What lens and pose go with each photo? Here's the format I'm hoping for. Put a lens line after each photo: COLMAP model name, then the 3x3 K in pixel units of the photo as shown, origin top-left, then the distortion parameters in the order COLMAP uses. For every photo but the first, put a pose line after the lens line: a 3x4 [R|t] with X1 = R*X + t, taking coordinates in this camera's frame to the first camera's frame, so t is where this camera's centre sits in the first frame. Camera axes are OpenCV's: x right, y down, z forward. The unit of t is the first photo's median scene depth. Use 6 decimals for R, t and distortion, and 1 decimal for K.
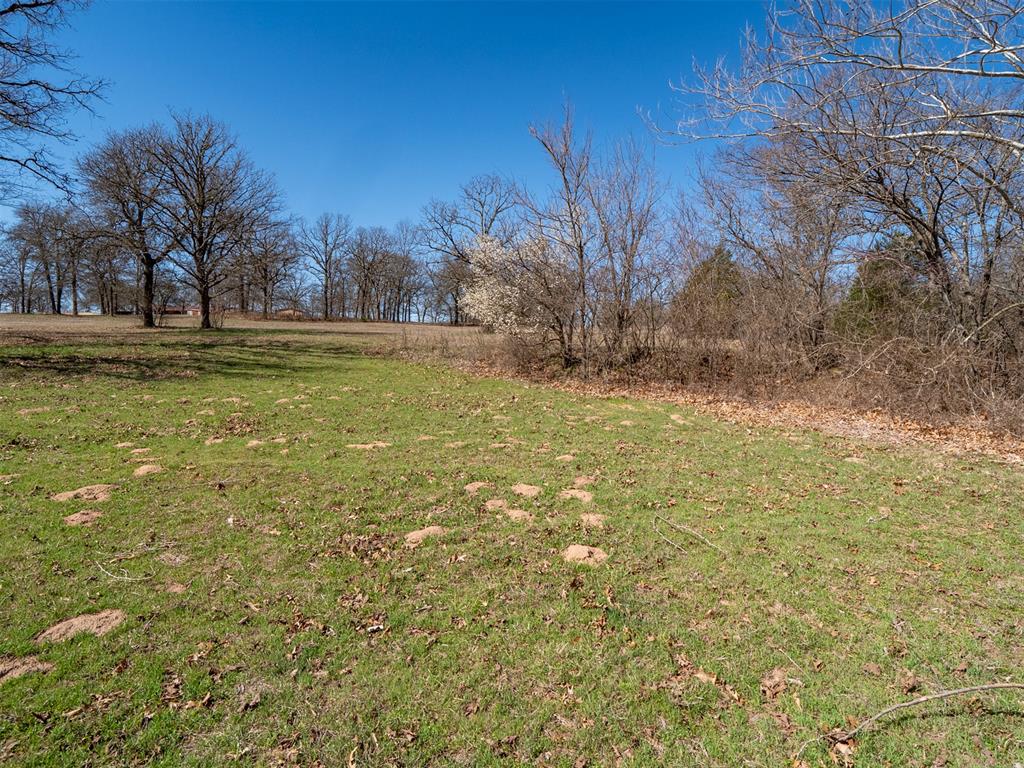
lens RADIAL K [[494.3, 0, 511.2], [0, 494.3, 370.6], [0, 0, 1]] dist [-0.015050, 0.001404]
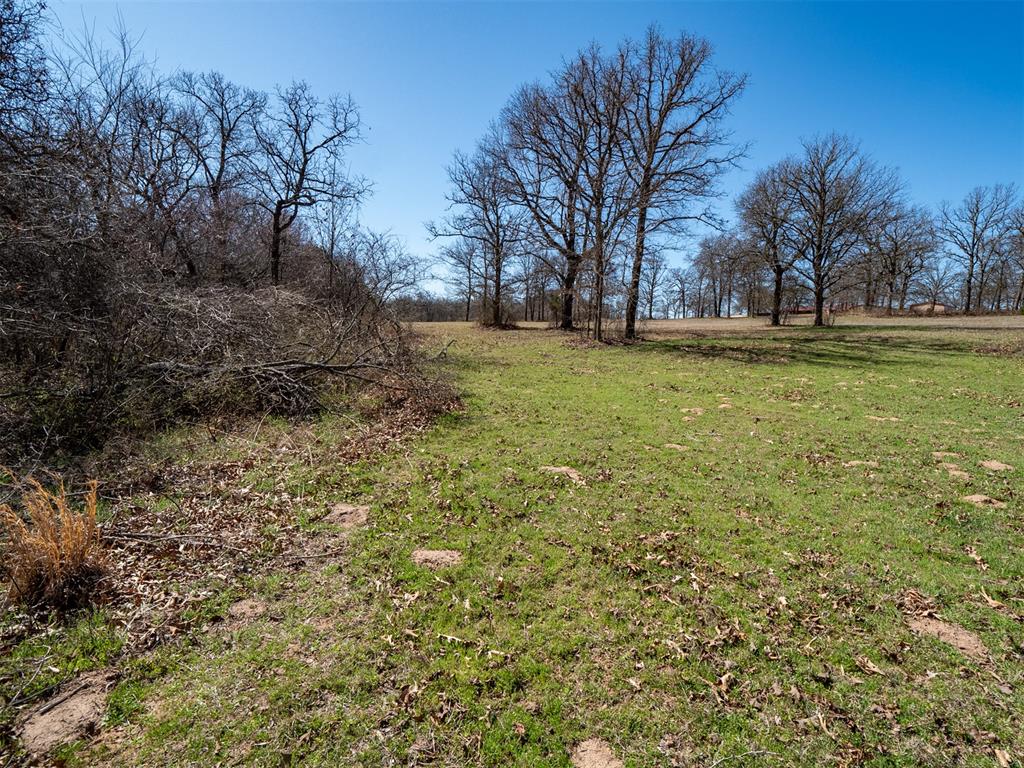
lens RADIAL K [[494.3, 0, 511.2], [0, 494.3, 370.6], [0, 0, 1]] dist [-0.015050, 0.001404]
pose [[0.407499, 0.063459, -0.910998, 0.120170], [-0.060835, 0.997253, 0.042255, 0.010977], [0.911177, 0.038201, 0.410240, -0.092261]]
